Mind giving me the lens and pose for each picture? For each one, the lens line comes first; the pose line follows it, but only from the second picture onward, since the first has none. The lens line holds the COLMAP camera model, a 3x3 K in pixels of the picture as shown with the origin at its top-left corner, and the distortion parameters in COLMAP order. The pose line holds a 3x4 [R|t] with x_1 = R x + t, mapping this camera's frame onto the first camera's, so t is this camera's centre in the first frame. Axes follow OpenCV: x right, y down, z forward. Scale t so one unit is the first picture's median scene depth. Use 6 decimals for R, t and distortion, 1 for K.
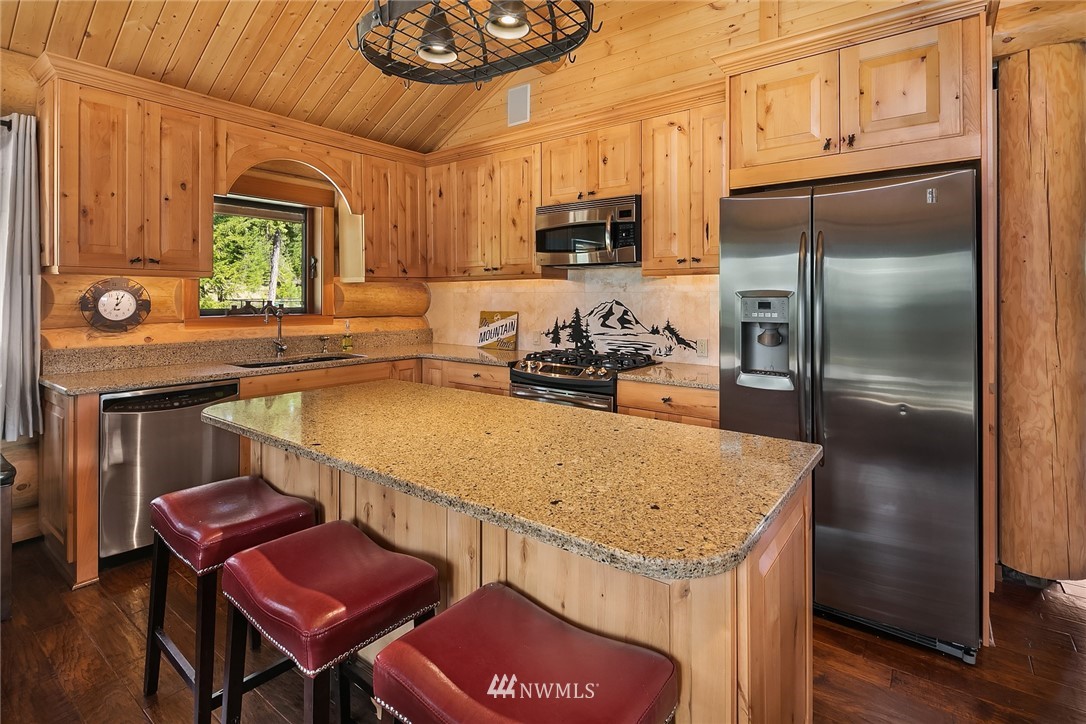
lens RADIAL K [[532.8, 0, 553.9], [0, 532.8, 300.1], [0, 0, 1]] dist [0.004171, -0.002325]
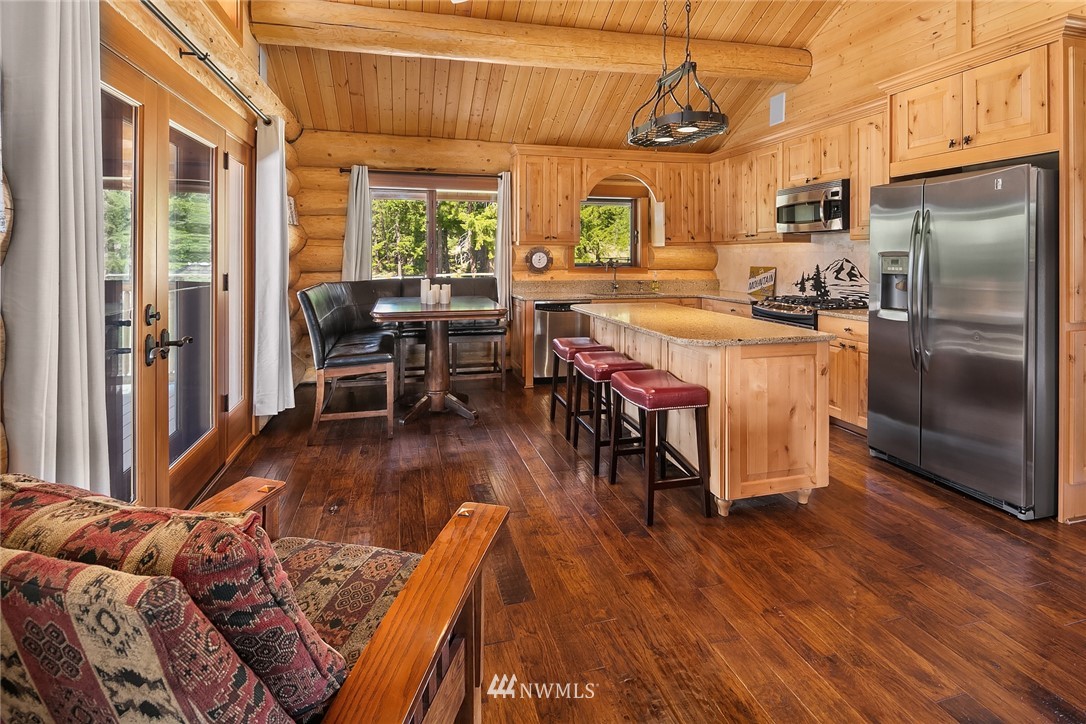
lens RADIAL K [[533.1, 0, 541.2], [0, 533.1, 263.4], [0, 0, 1]] dist [0.002651, 0.000101]
pose [[0.784465, 0.008447, -0.620116, 0.357943], [-0.002367, 0.999941, 0.010627, 0.000229], [0.620169, -0.006868, 0.784438, -0.474696]]
